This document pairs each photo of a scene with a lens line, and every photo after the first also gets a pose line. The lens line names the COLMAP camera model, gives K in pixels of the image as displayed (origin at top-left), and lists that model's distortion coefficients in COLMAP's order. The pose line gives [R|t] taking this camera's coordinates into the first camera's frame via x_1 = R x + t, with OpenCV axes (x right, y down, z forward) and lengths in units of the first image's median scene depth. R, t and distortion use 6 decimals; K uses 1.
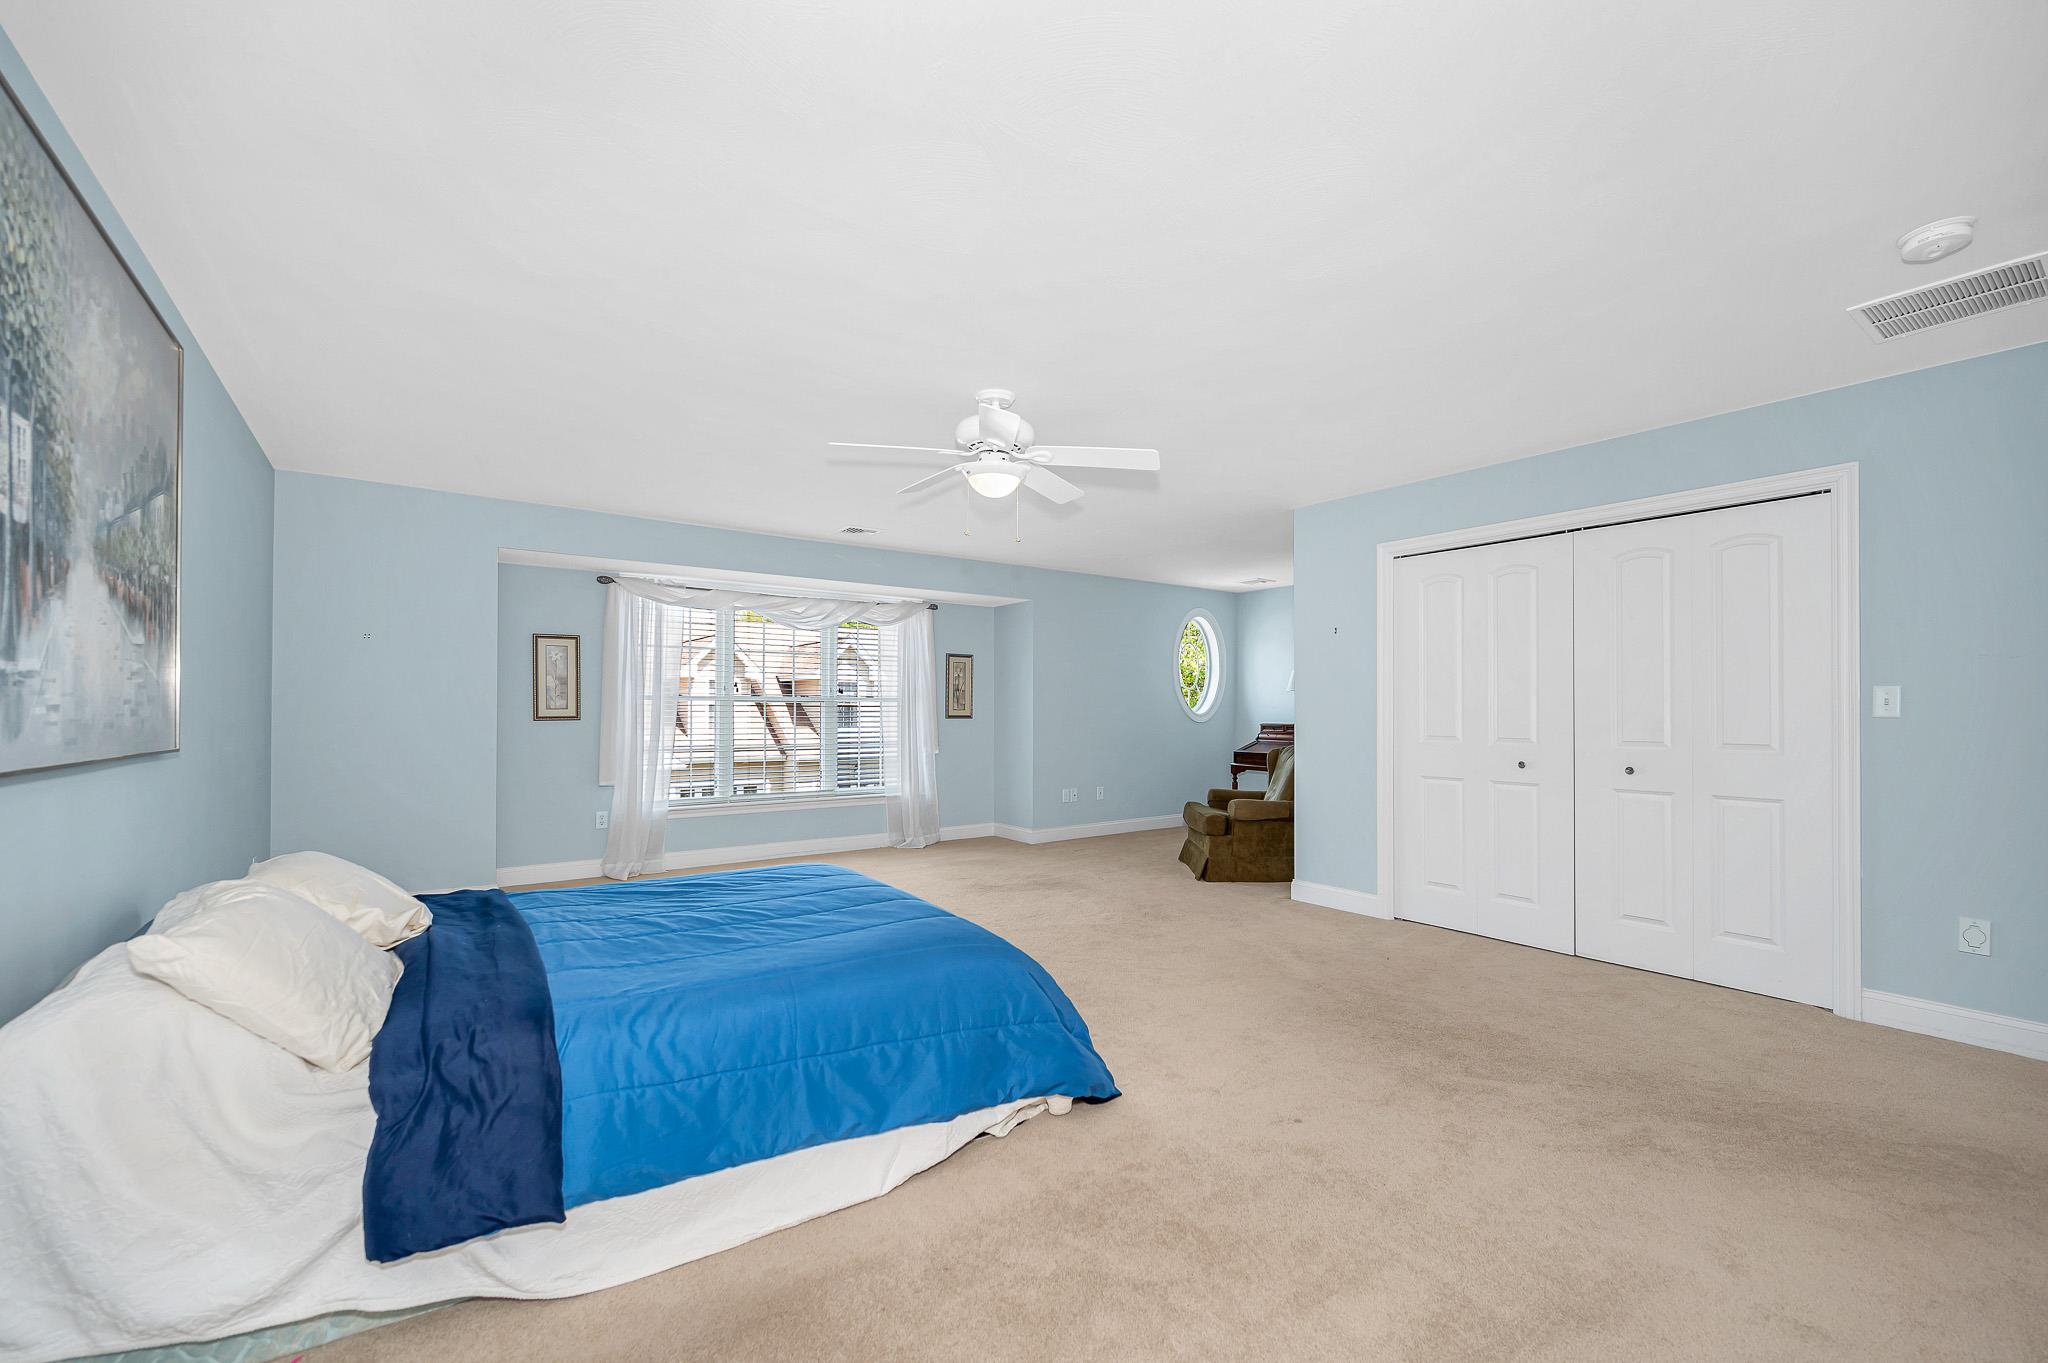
lens RADIAL K [[833.1, 0, 1020.2], [0, 833.1, 700.9], [0, 0, 1]] dist [-0.002238, -0.000224]
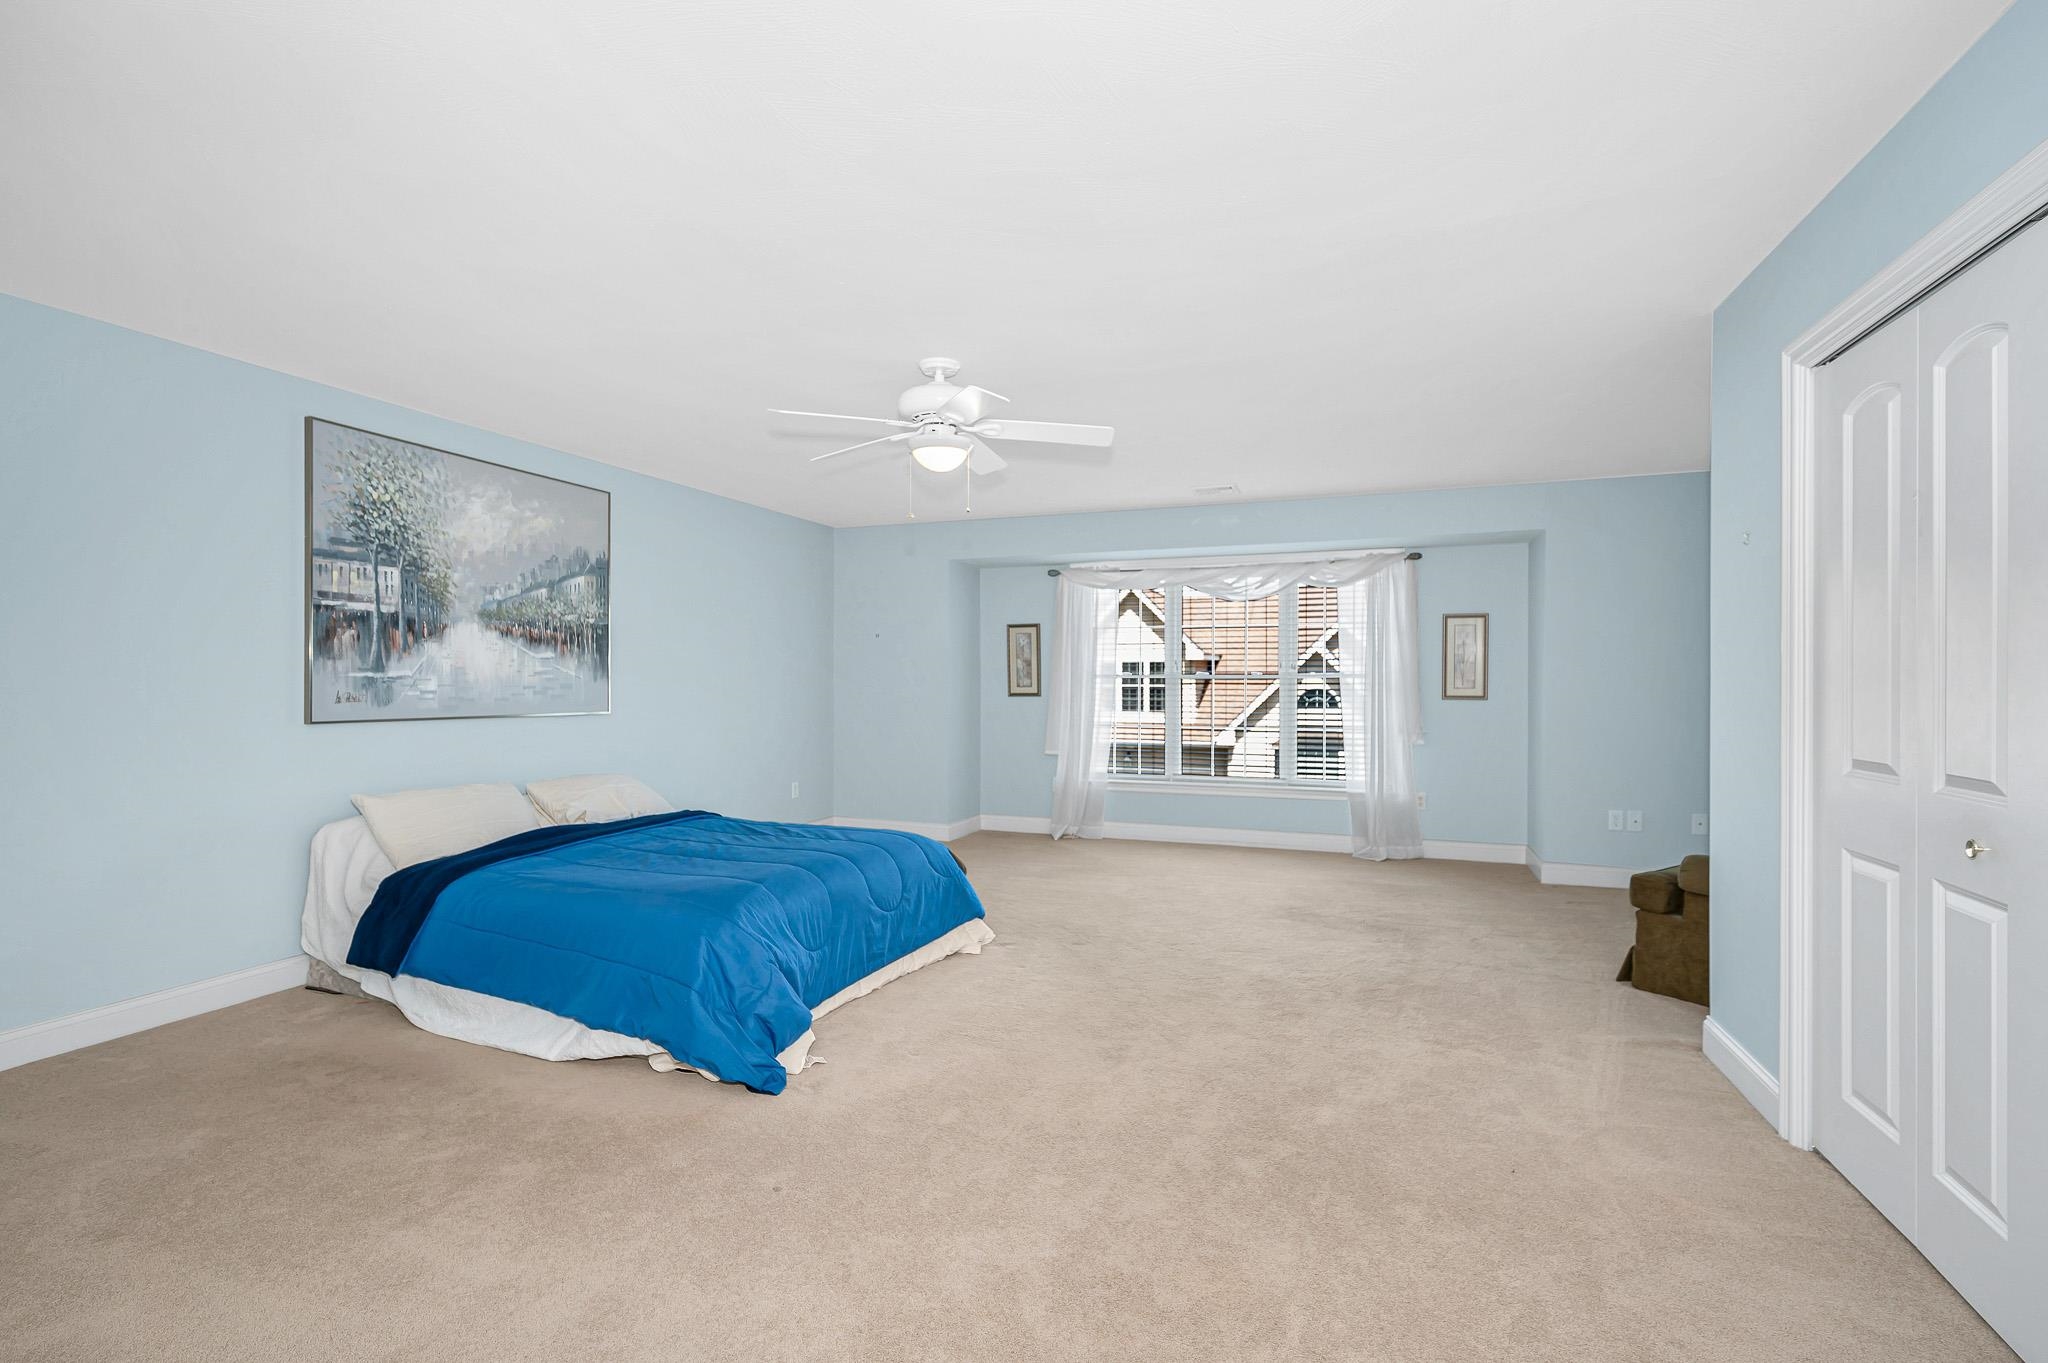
lens RADIAL K [[906.5, 0, 1024.0], [0, 906.5, 681.5], [0, 0, 1]] dist [-0.000611, -0.000148]
pose [[0.552813, -0.001175, -0.833305, 0.619110], [0.010157, 0.999934, 0.005328, -0.005801], [0.833243, -0.011409, 0.552789, 0.352889]]
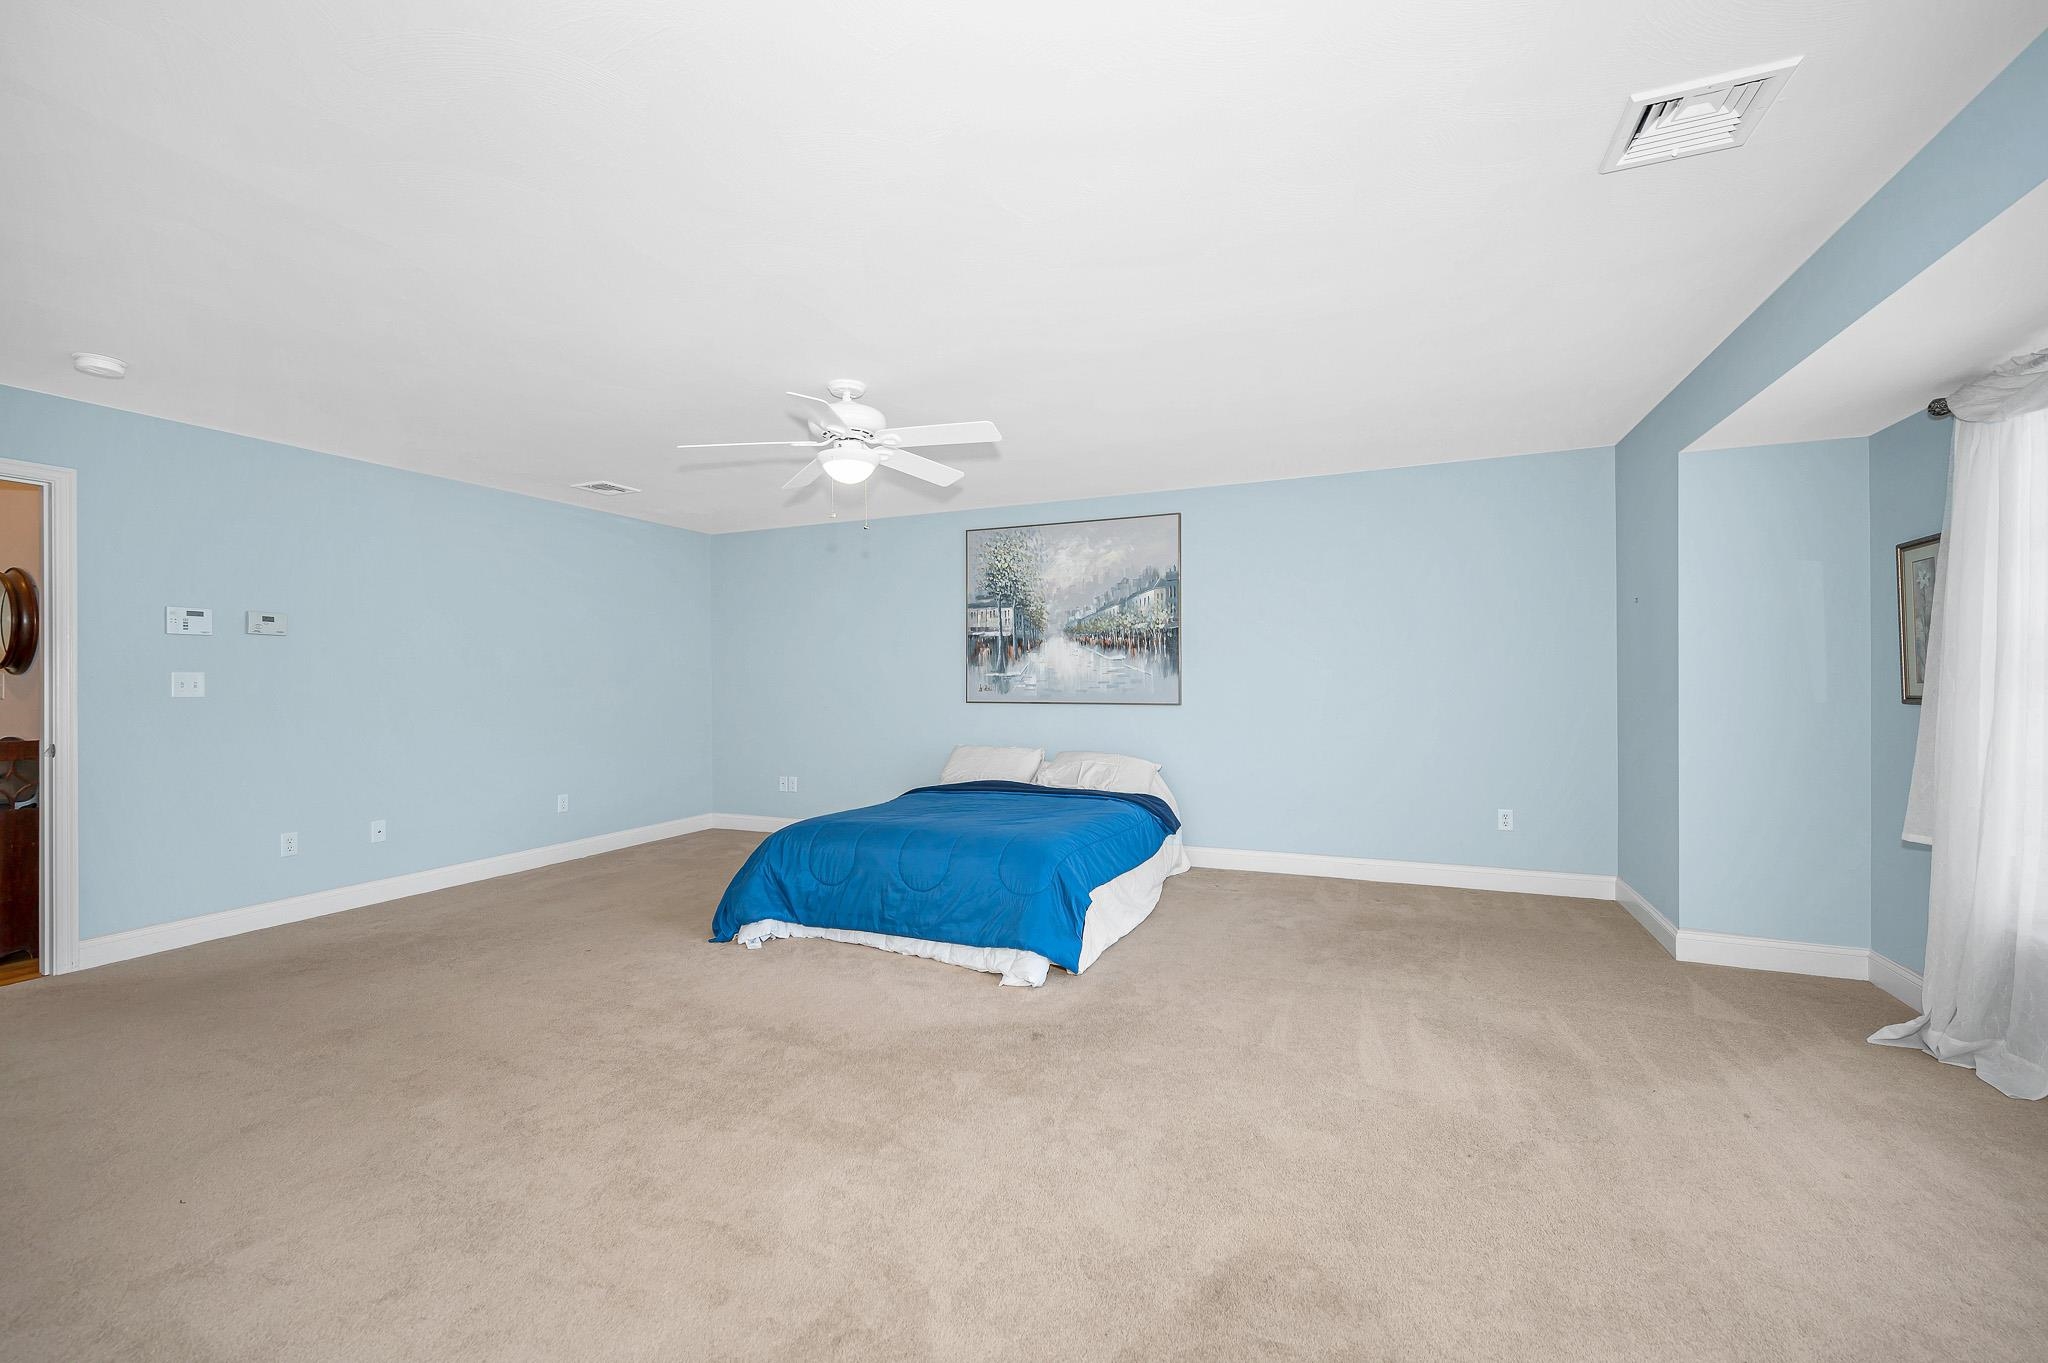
lens RADIAL K [[827.9, 0, 1024.0], [0, 827.9, 681.5], [0, 0, 1]] dist [-0.007124, -0.000153]
pose [[-0.855591, 0.003594, -0.517640, 0.219226], [0.010482, 0.999891, -0.010384, 0.010056], [0.517547, -0.014311, -0.855535, 1.389066]]
